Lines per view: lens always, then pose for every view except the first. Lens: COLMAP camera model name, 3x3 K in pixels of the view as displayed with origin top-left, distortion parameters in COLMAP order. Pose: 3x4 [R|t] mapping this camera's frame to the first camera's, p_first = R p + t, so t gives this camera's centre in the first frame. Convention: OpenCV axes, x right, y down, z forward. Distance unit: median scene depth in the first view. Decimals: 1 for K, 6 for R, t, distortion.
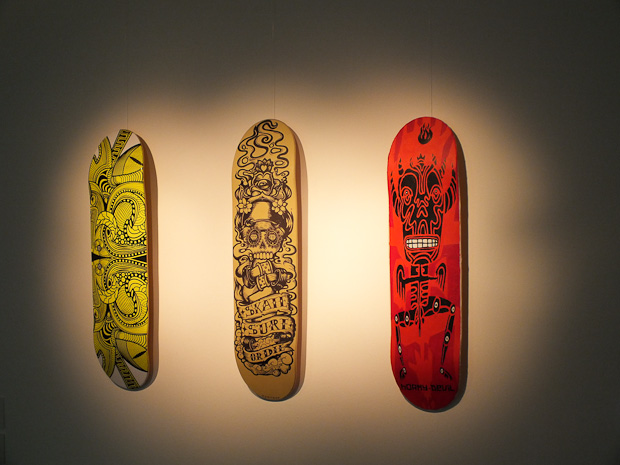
lens RADIAL K [[1344.2, 0, 312.9], [0, 1344.2, 237.6], [0, 0, 1]] dist [-0.545430, 0.000000]
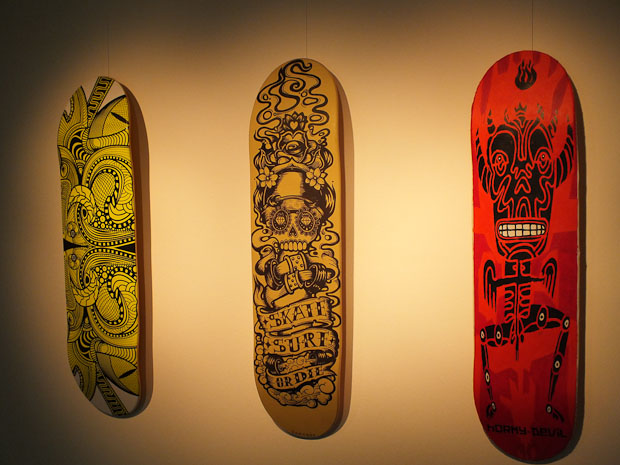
lens RADIAL K [[1000.5, 0, 309.3], [0, 1000.5, 229.2], [0, 0, 1]] dist [-0.207462, 0.000000]
pose [[0.999789, -0.006853, 0.019375, -0.038920], [0.006152, 0.999332, 0.036014, -0.015038], [-0.019609, -0.035888, 0.999163, 0.457167]]
